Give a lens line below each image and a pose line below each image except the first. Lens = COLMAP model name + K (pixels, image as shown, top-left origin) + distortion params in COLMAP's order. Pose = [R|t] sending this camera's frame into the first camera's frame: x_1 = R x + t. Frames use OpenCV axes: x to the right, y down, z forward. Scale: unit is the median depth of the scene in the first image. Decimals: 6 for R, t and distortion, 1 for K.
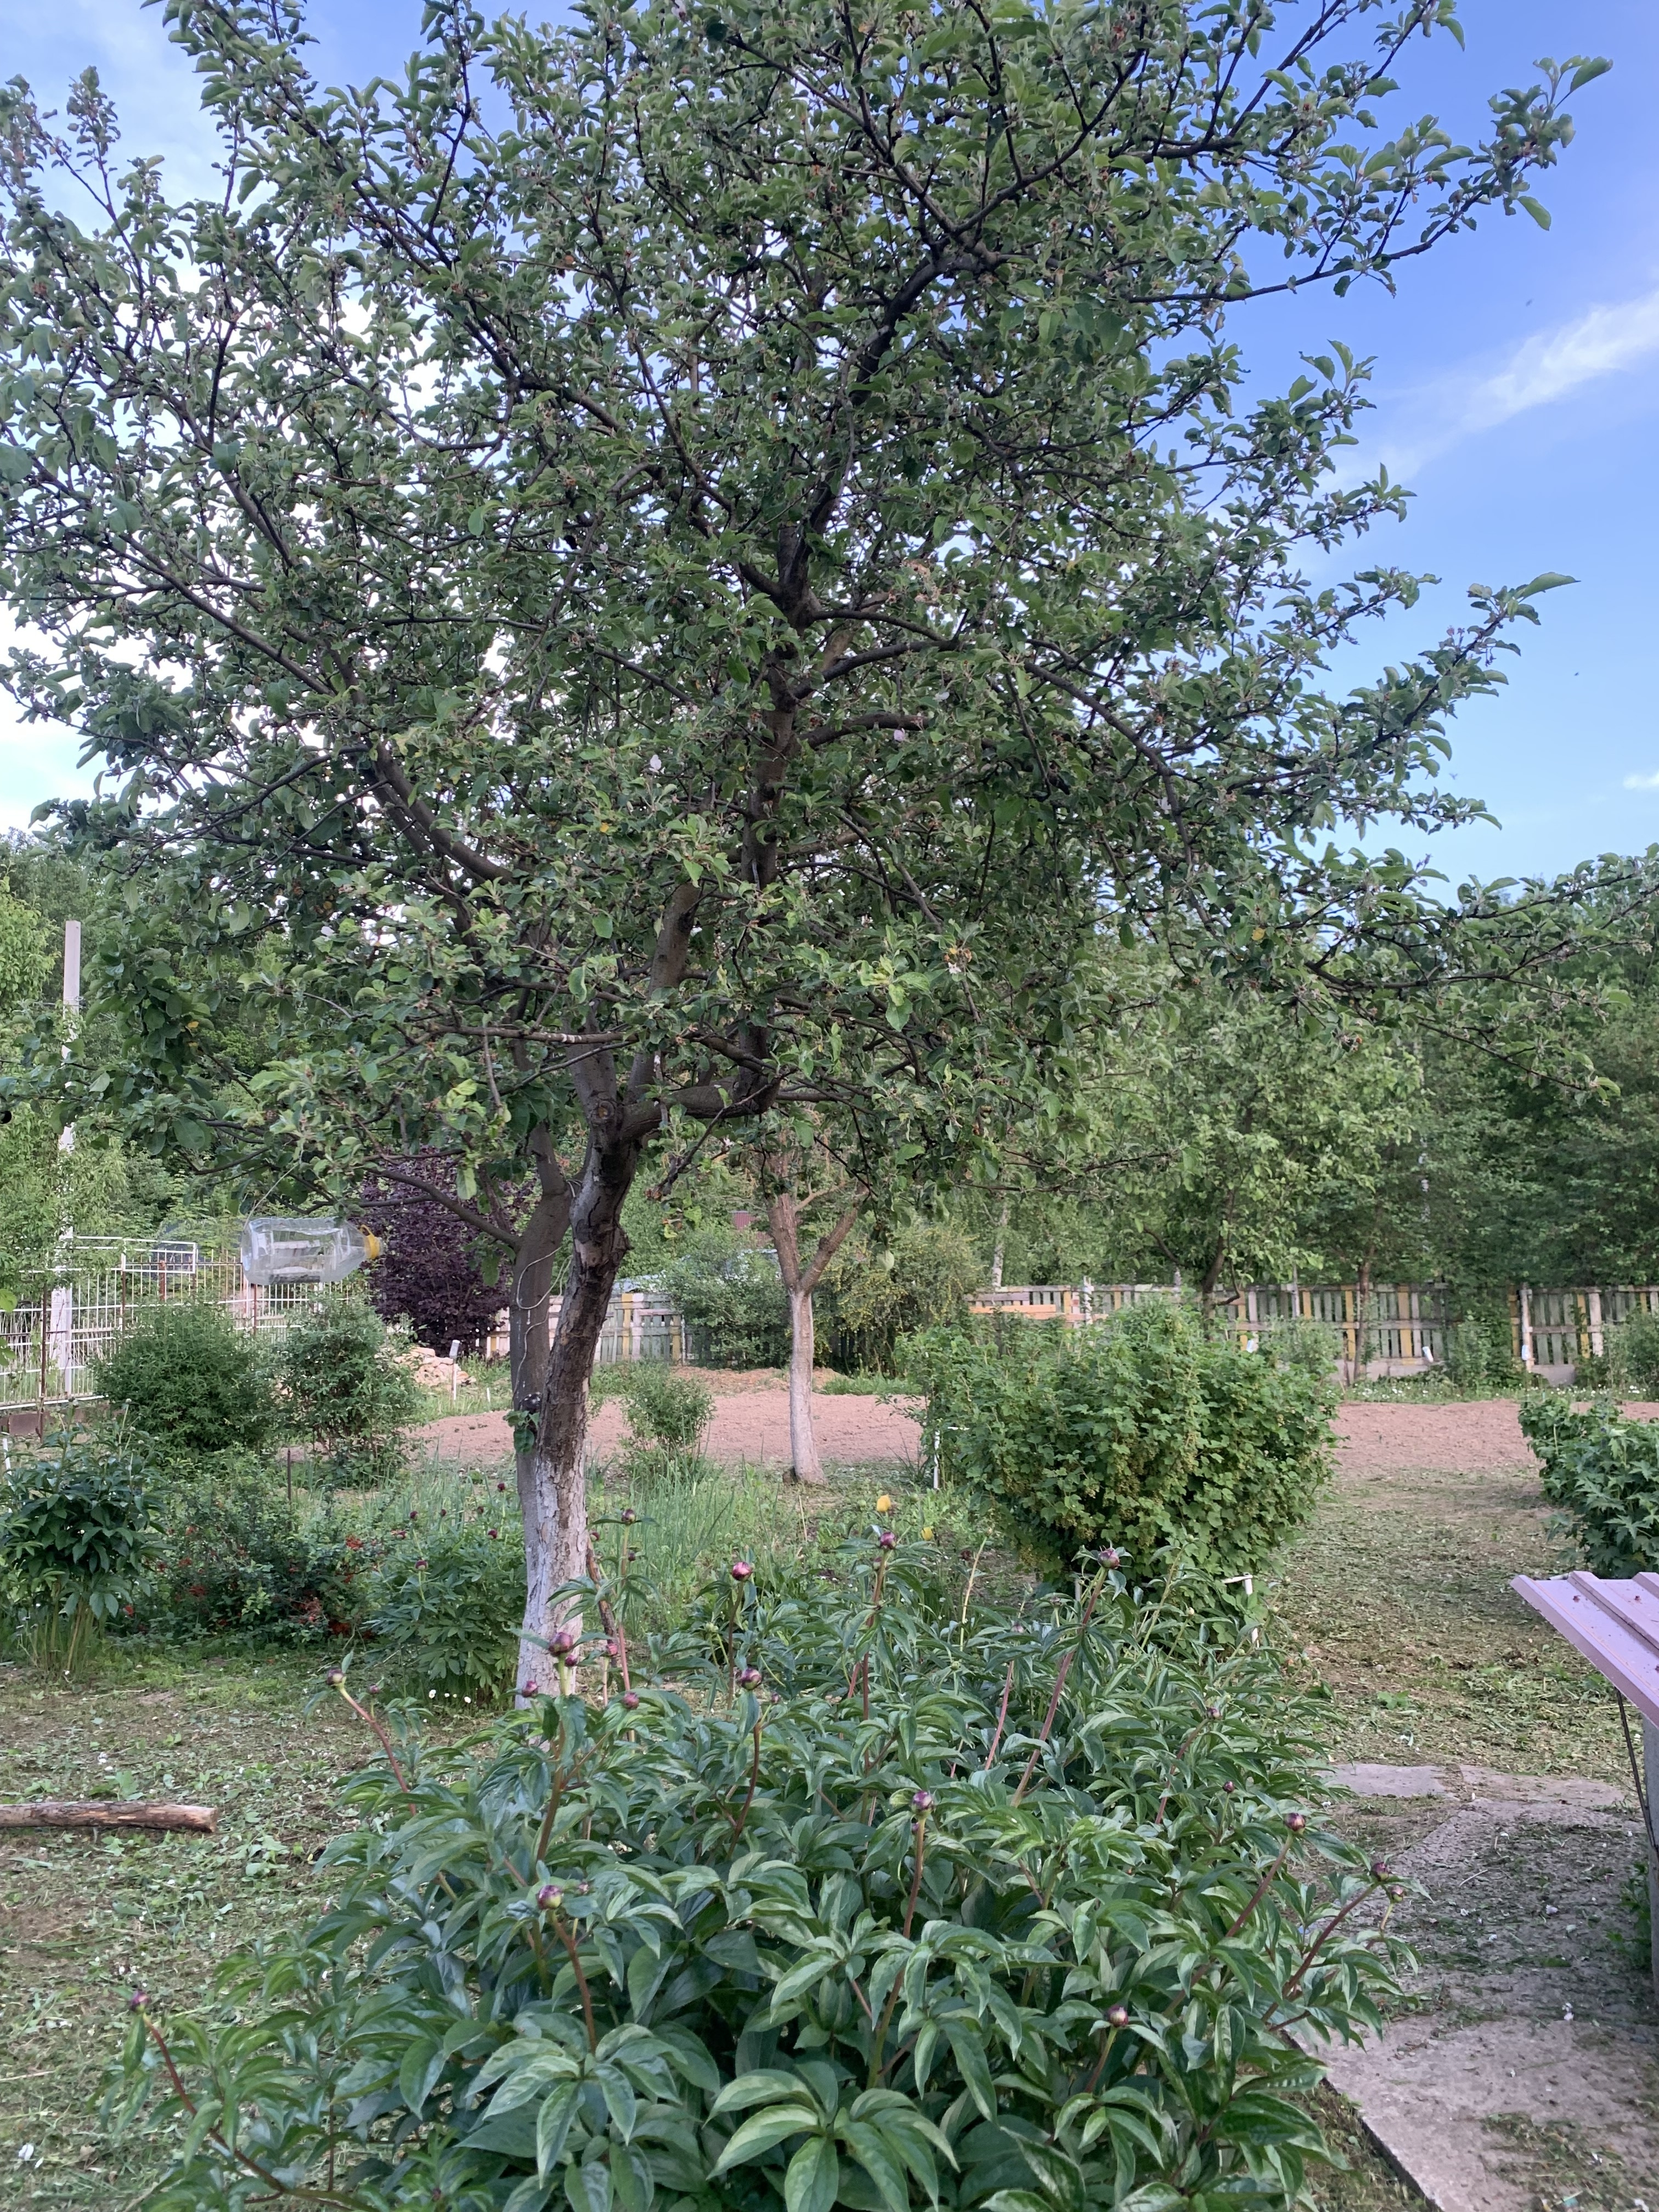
lens RADIAL K [[1716.6, 0, 845.2], [0, 1716.6, 1098.4], [0, 0, 1]] dist [0.039417, -0.048744]
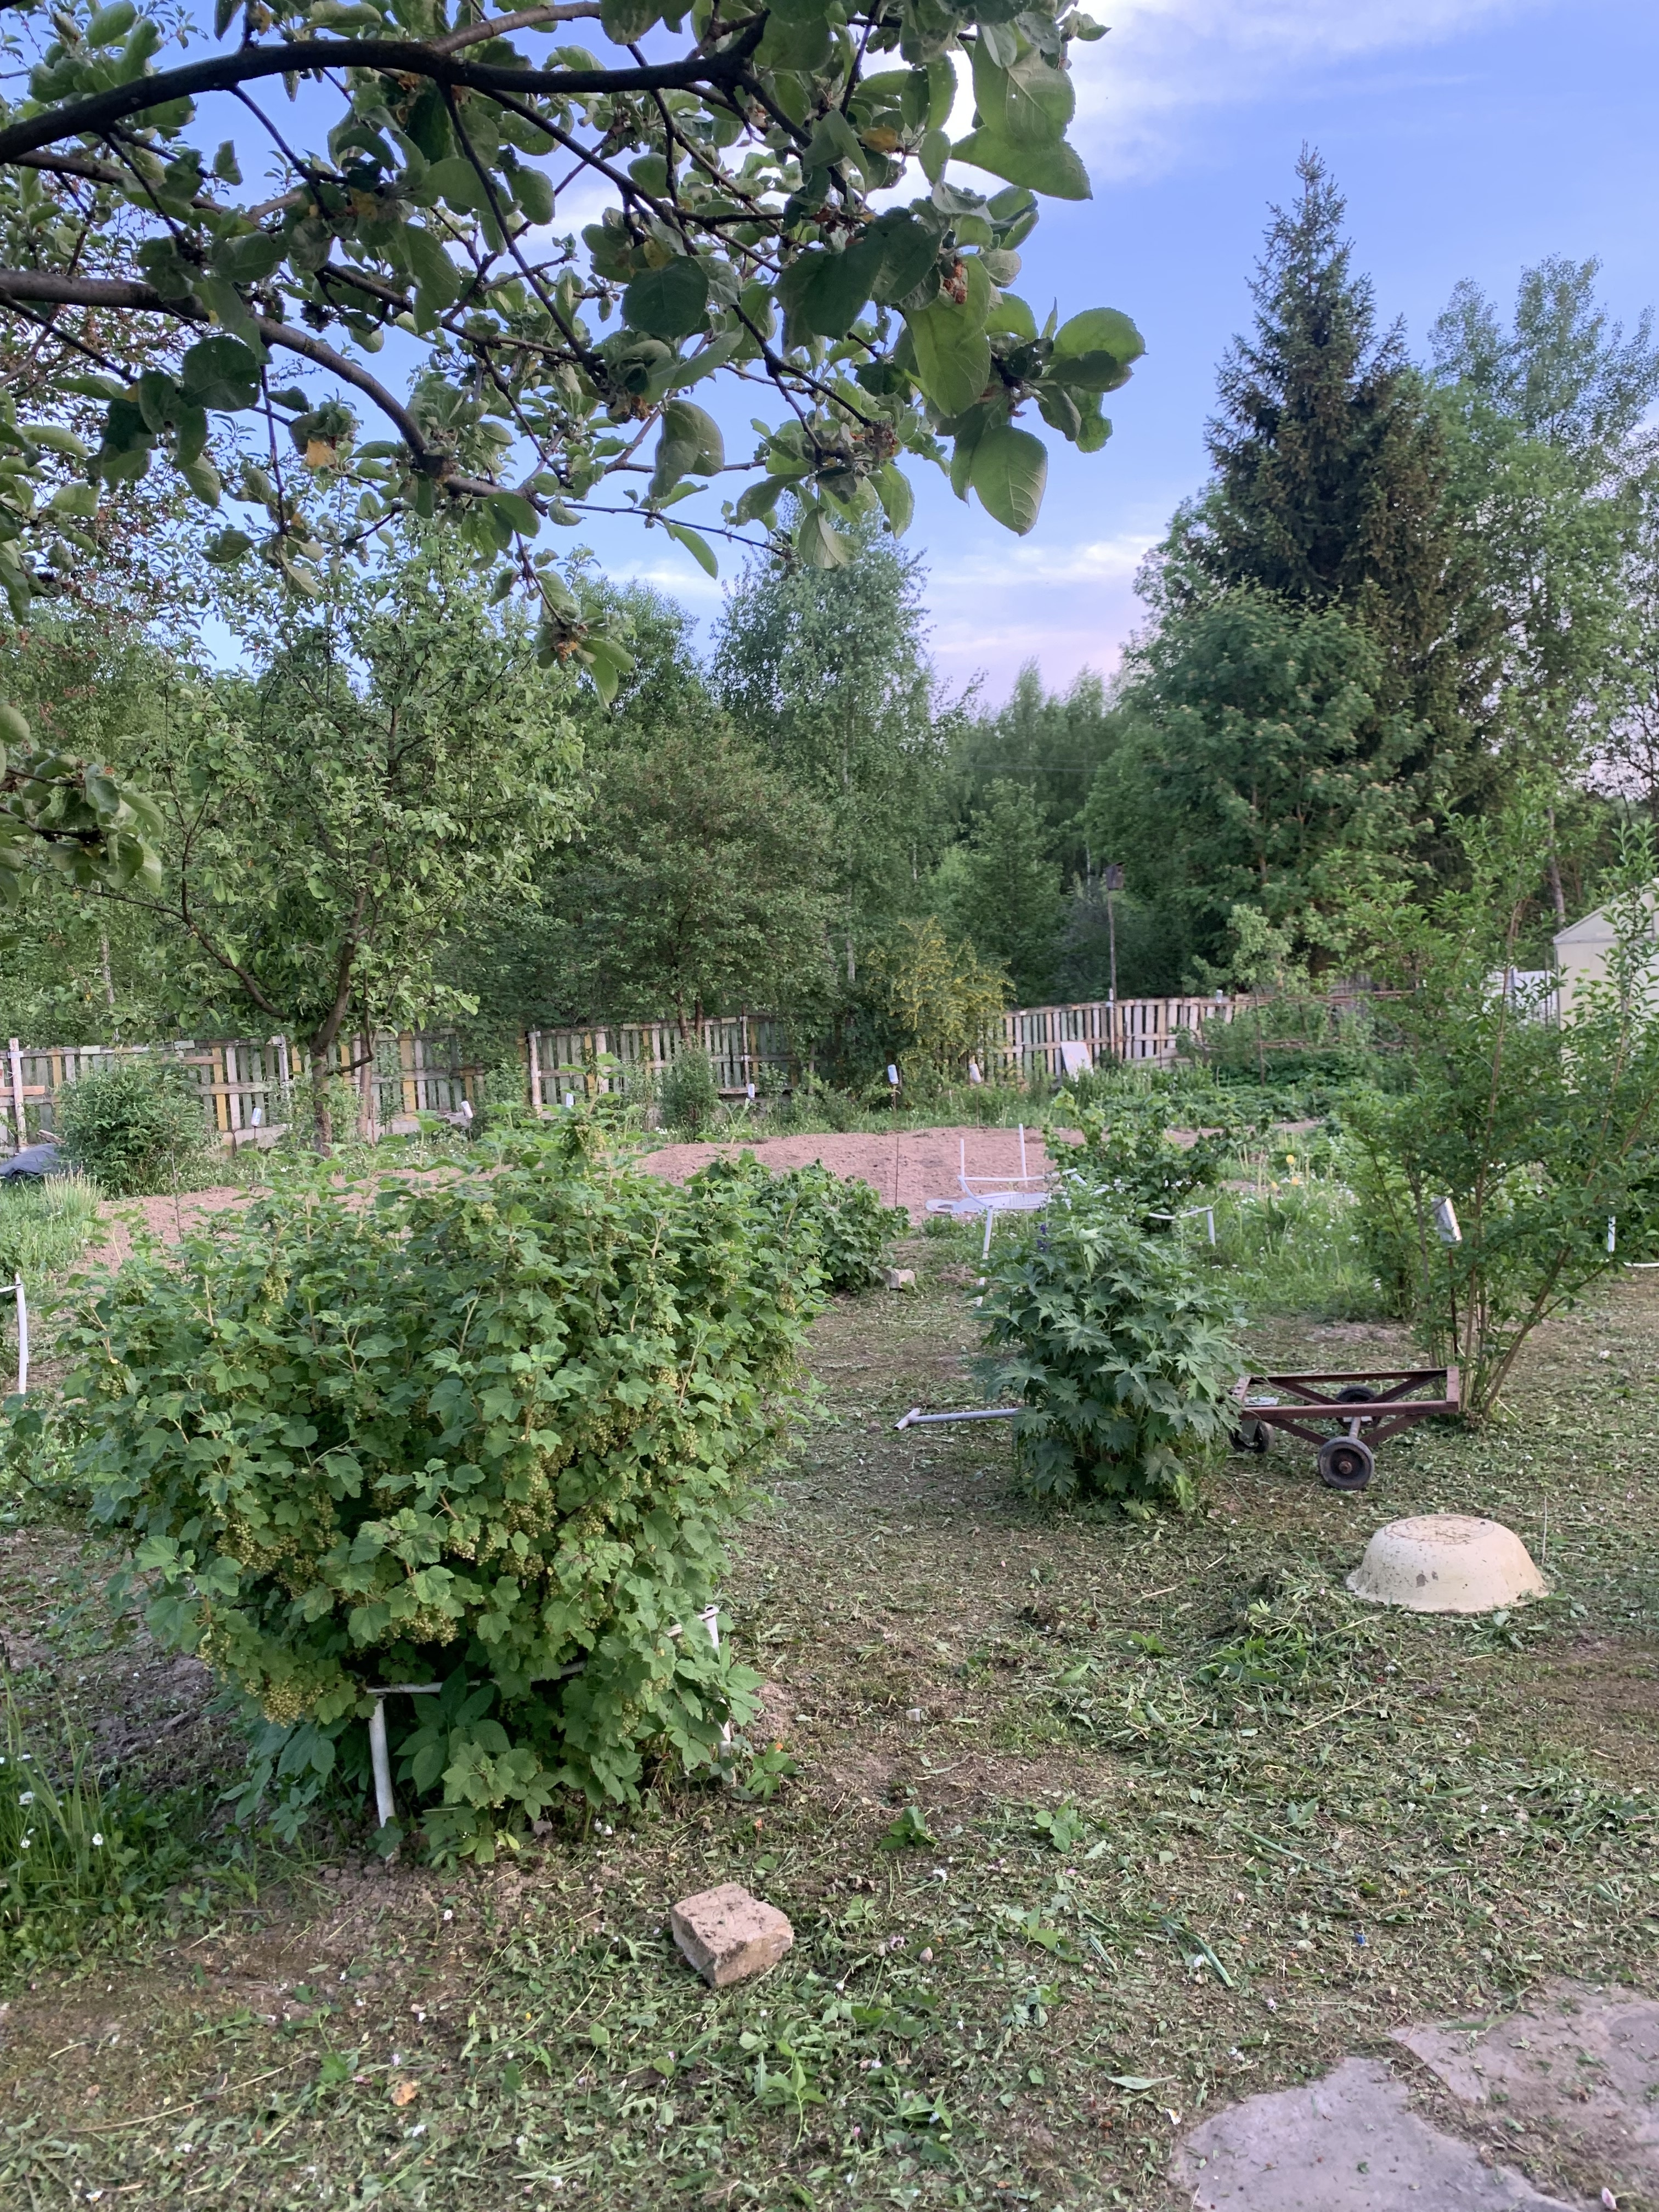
lens RADIAL K [[1716.6, 0, 845.2], [0, 1716.6, 1098.4], [0, 0, 1]] dist [0.039417, -0.048744]
pose [[0.819548, -0.060603, 0.569796, -0.003216], [-0.022583, 0.990203, 0.137798, 0.013788], [-0.572565, -0.125800, 0.810151, 0.141224]]
